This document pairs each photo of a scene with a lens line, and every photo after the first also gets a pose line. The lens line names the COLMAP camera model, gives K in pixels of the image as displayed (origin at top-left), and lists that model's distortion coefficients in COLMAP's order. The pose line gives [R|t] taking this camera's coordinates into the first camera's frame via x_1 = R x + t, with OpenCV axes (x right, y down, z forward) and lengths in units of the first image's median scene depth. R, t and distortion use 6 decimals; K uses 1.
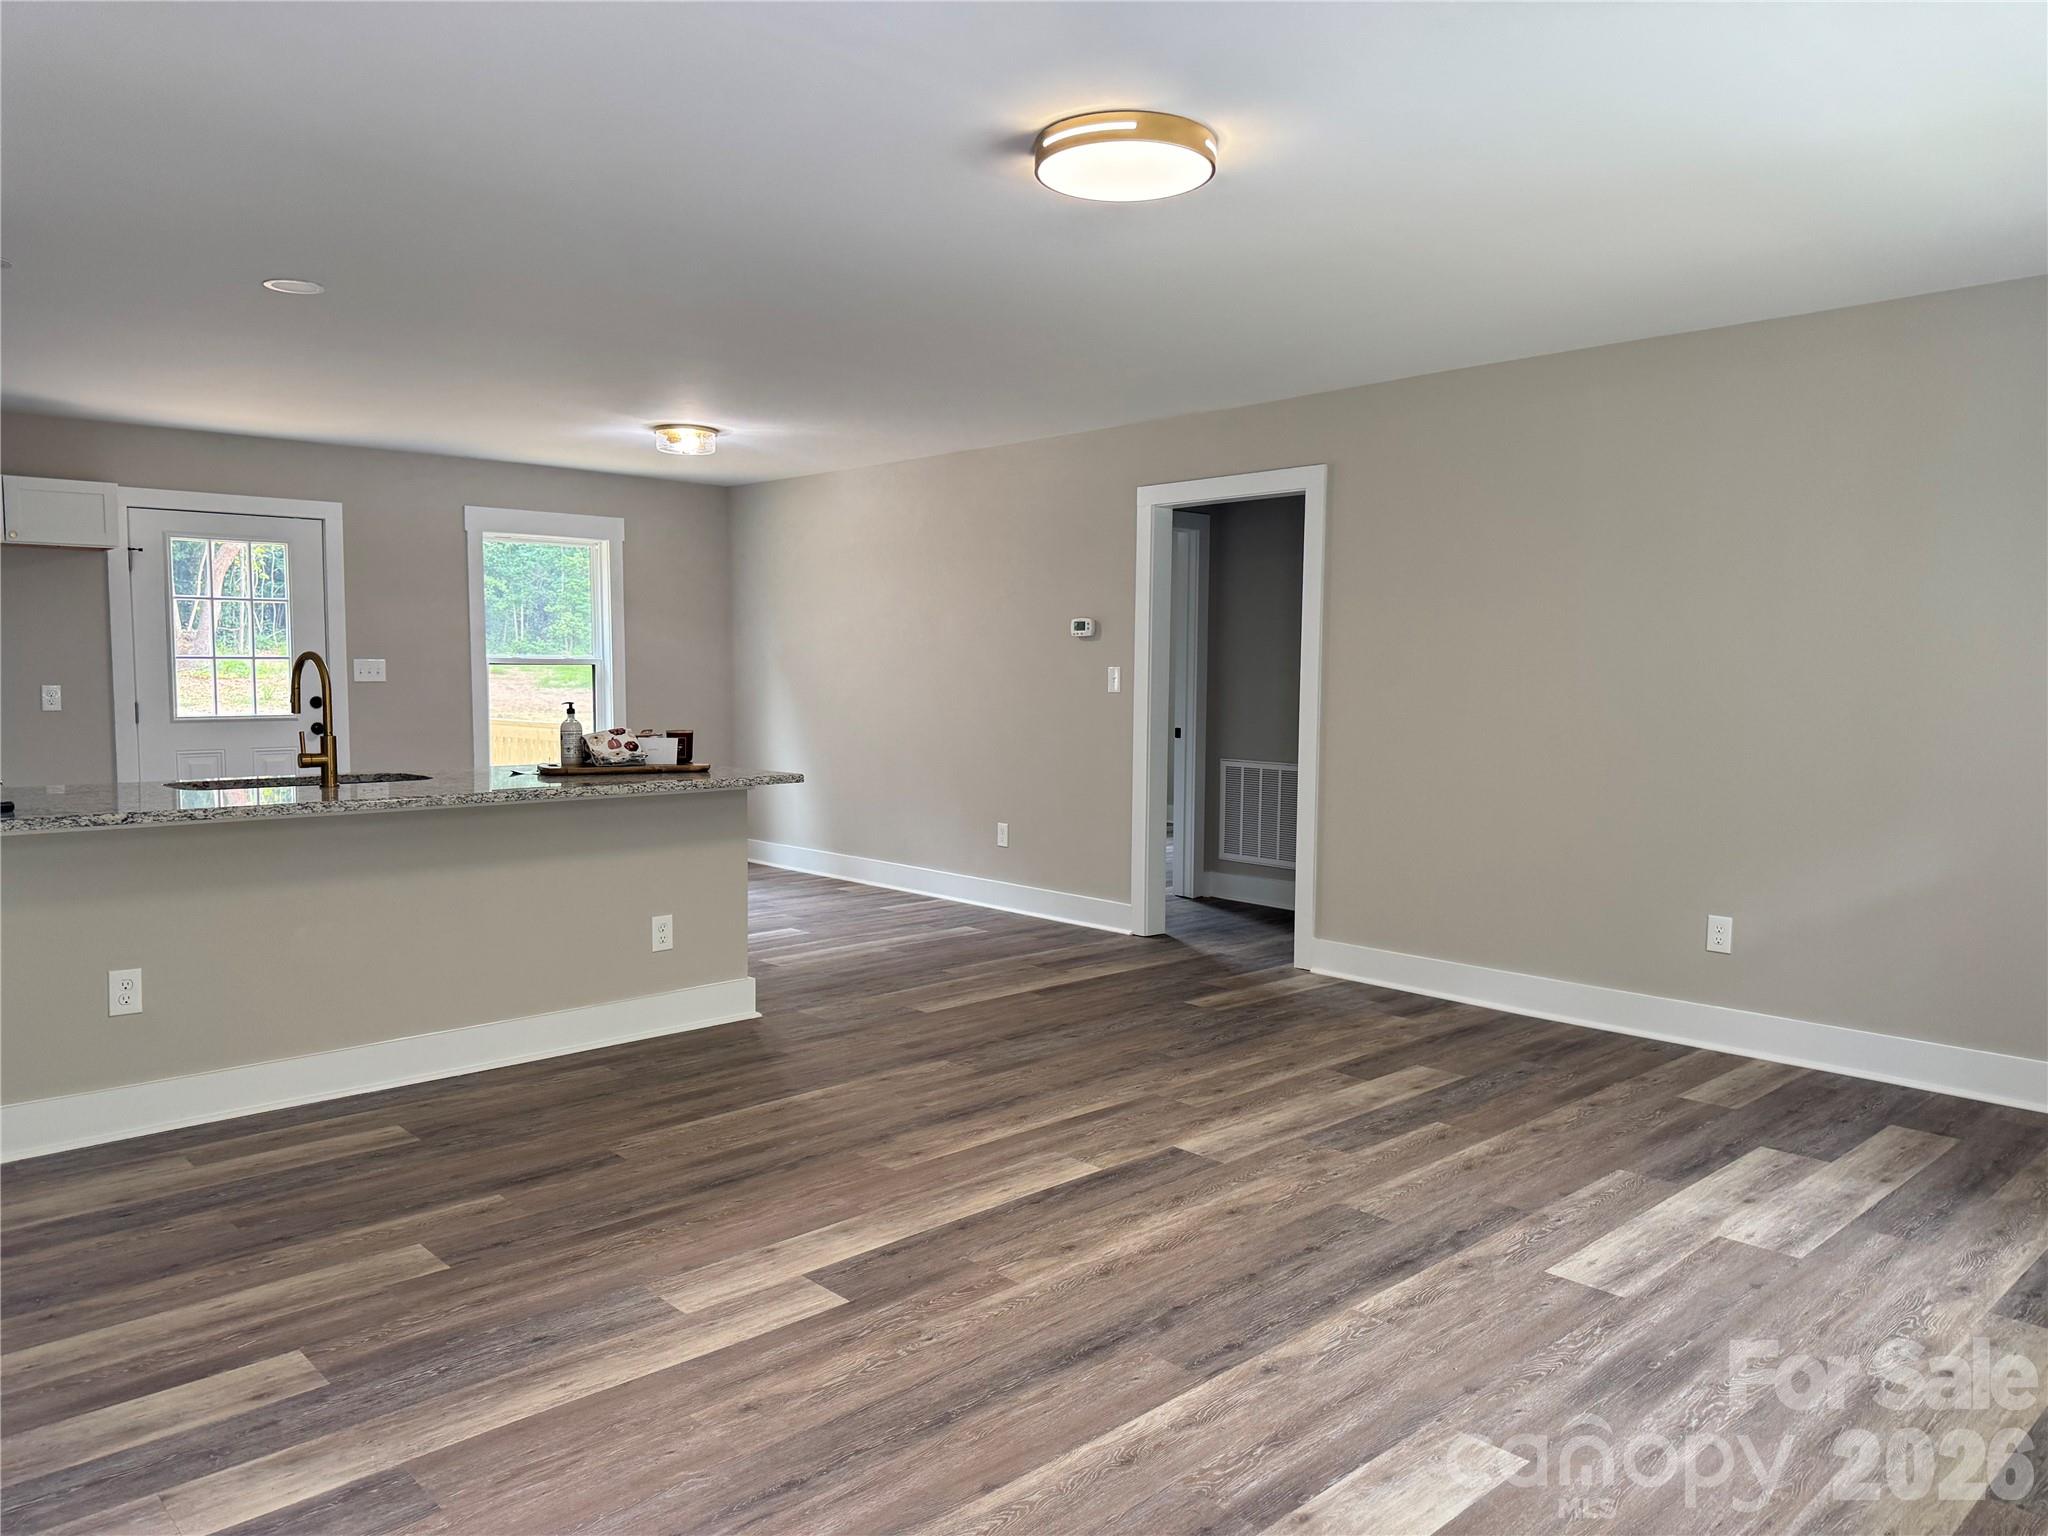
lens RADIAL K [[1446.3, 0, 1024.0], [0, 1446.3, 768.0], [0, 0, 1]] dist [0.006189, 0.001959]
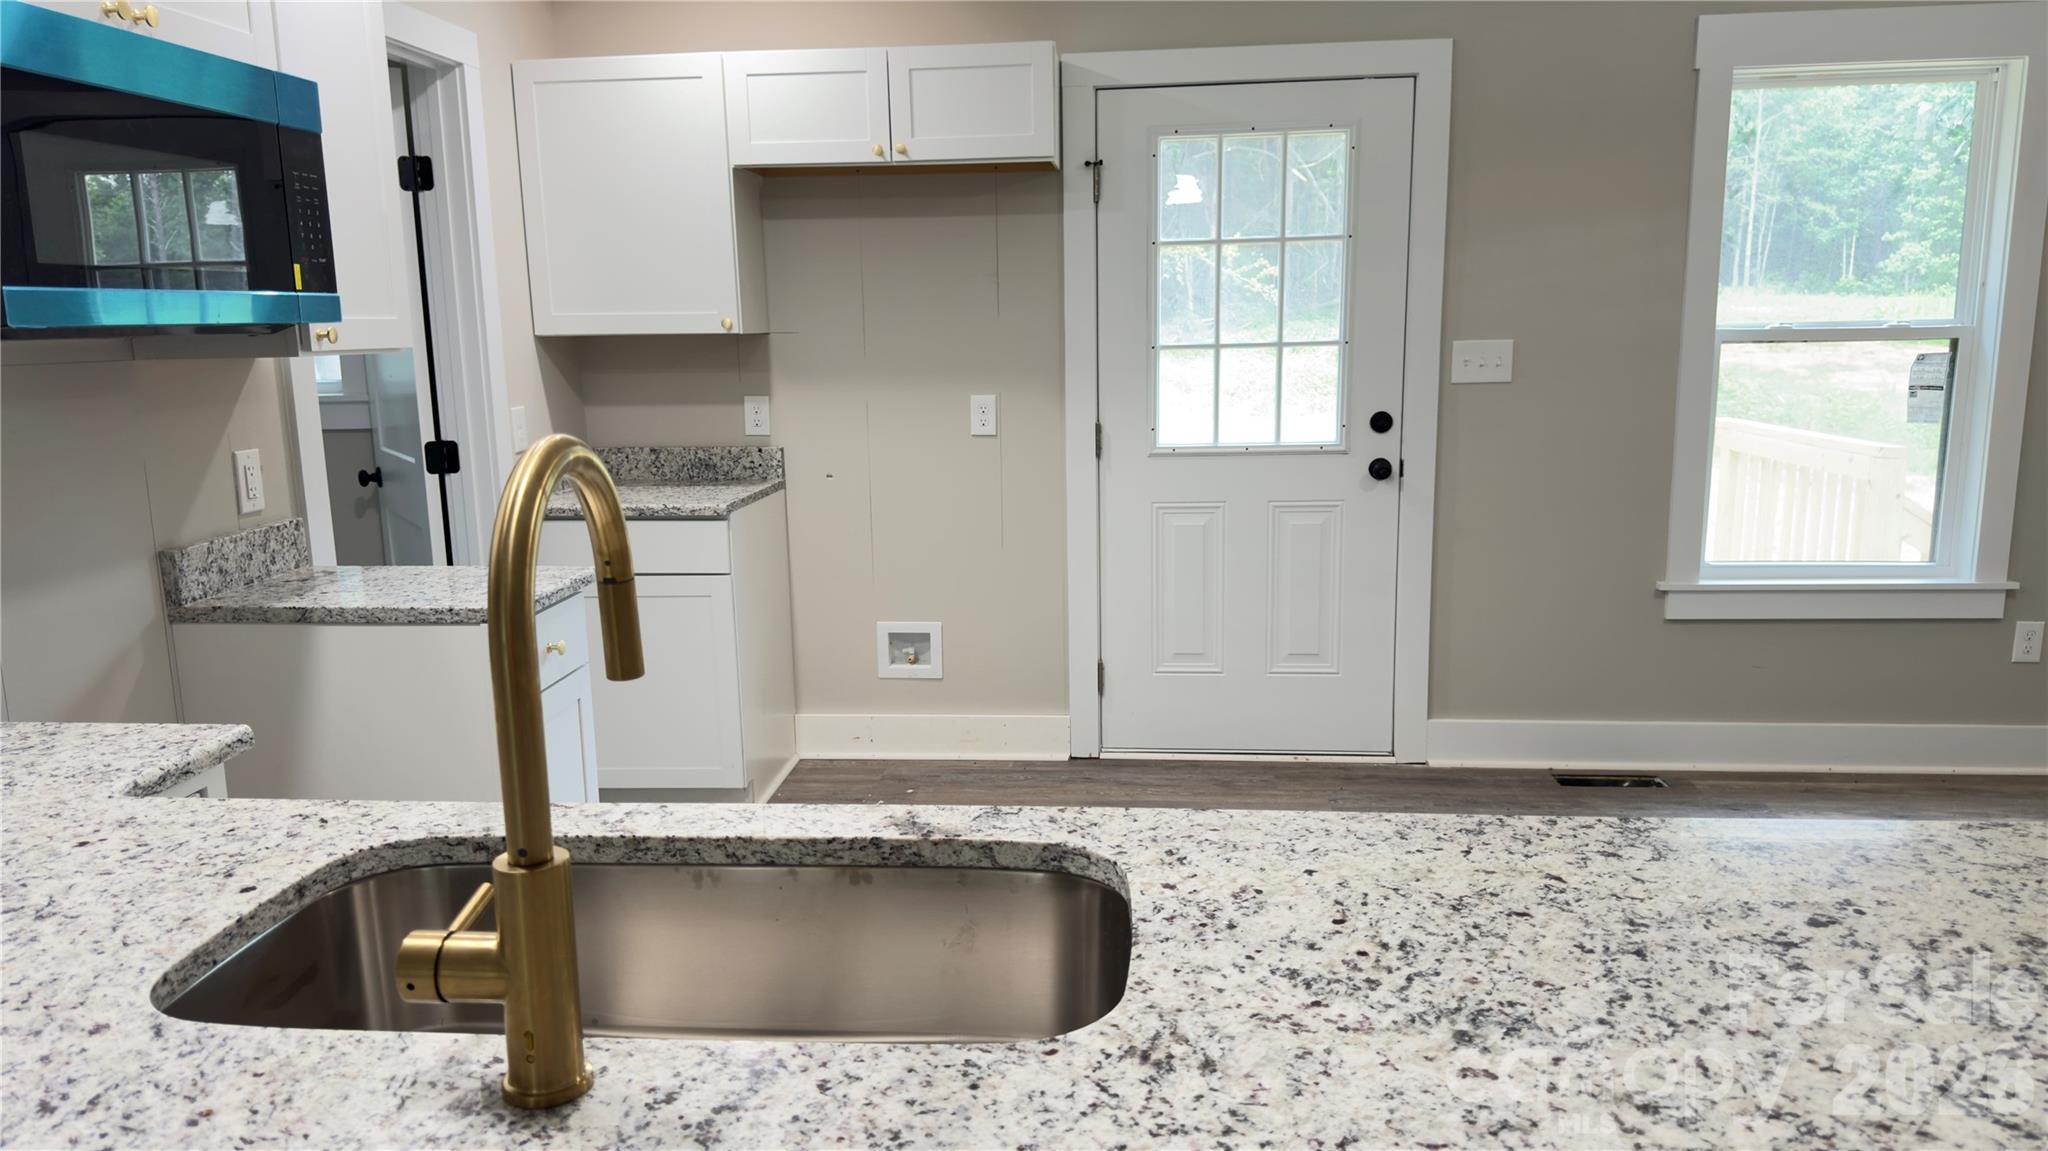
lens RADIAL K [[1449.6, 0, 1024.0], [0, 1449.6, 575.5], [0, 0, 1]] dist [0.199288, -0.350449]
pose [[0.670786, 0.110610, -0.733356, -0.158809], [-0.032371, 0.992240, 0.120047, -0.049958], [0.740944, -0.056786, 0.669162, 0.516307]]
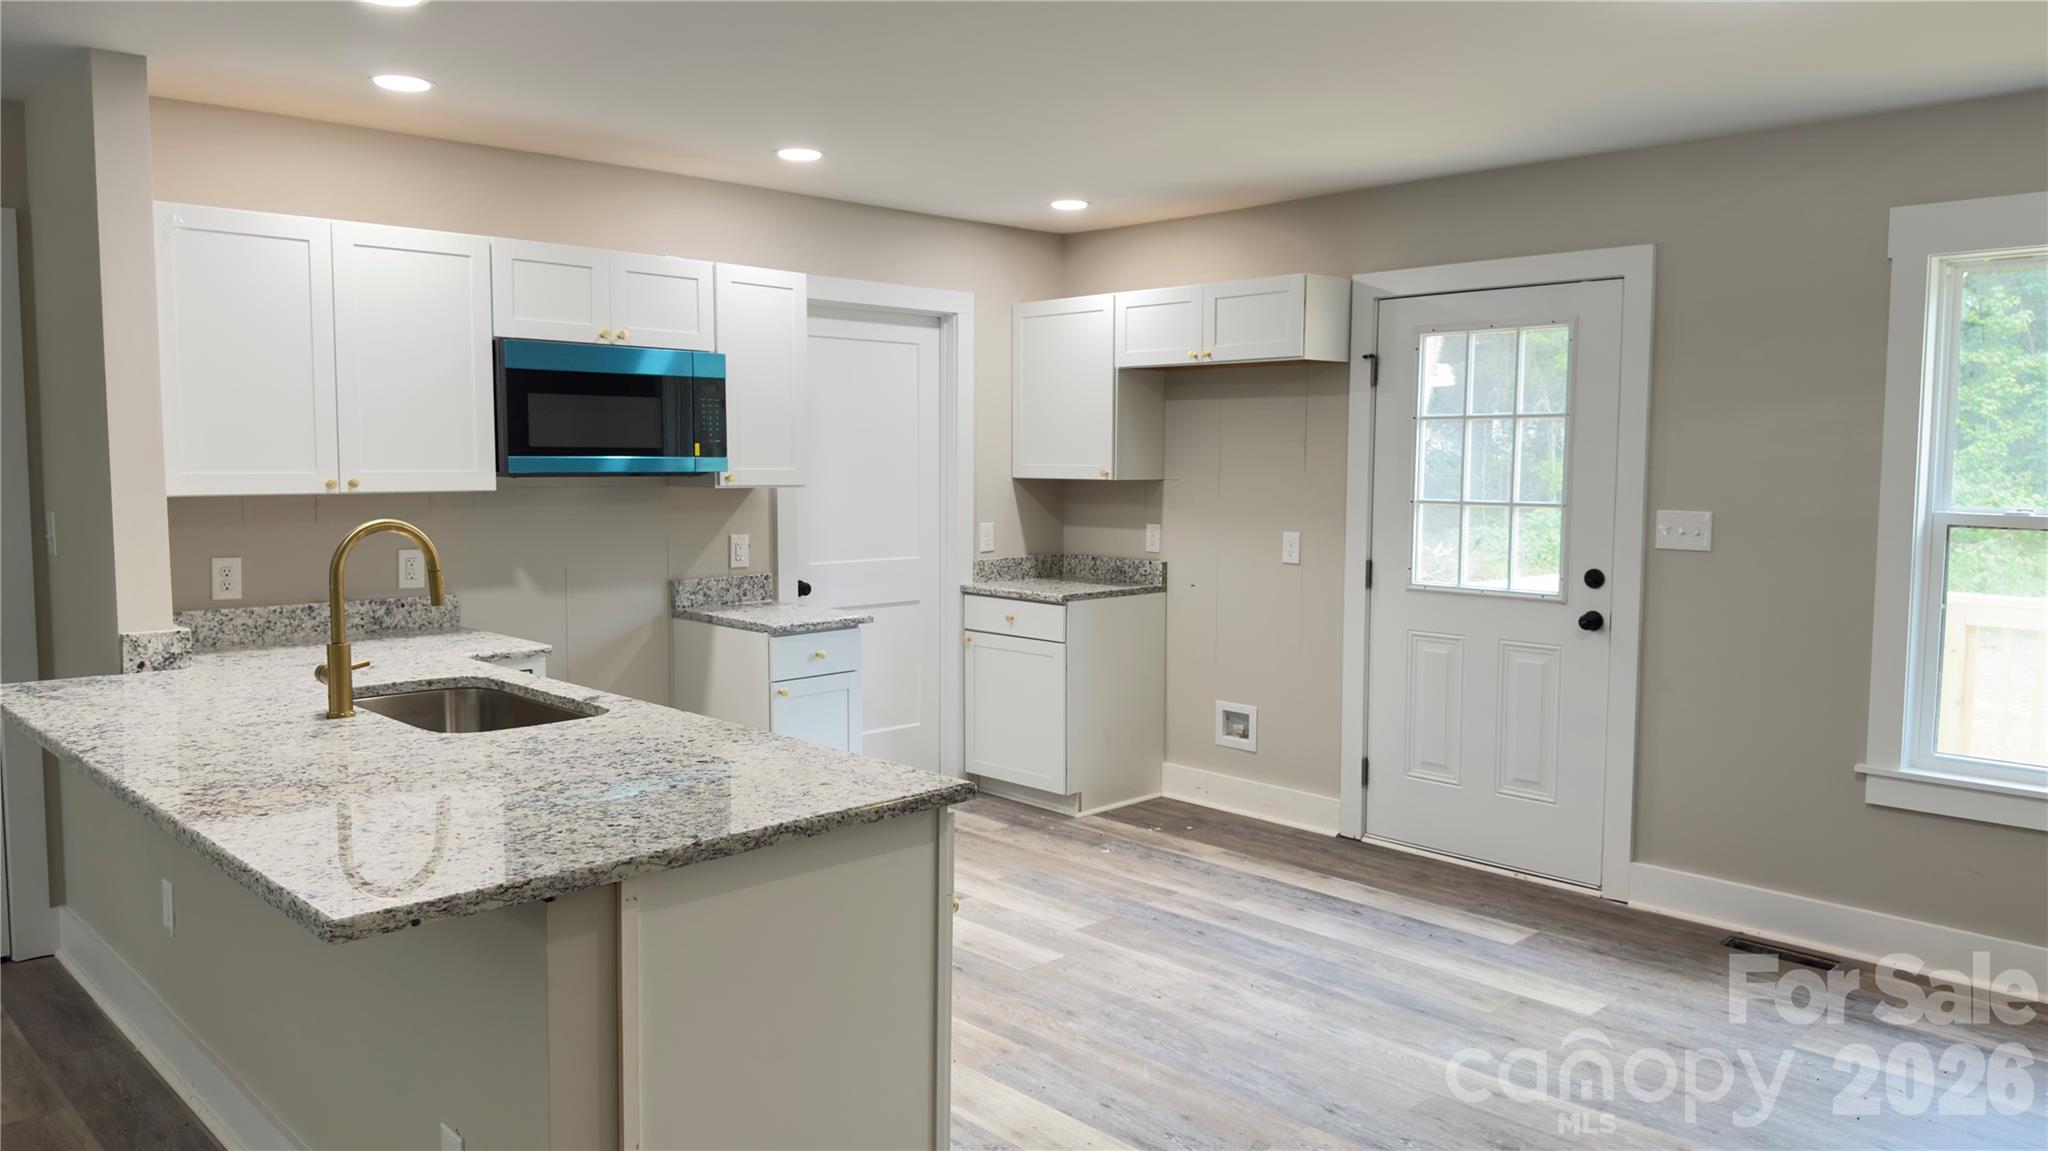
lens RADIAL K [[1449.6, 0, 1024.0], [0, 1449.6, 575.5], [0, 0, 1]] dist [0.199288, -0.350449]
pose [[0.022939, 0.079735, -0.996552, 0.135217], [-0.080225, 0.993747, 0.077664, -0.076087], [0.996513, 0.078167, 0.029192, 0.741377]]
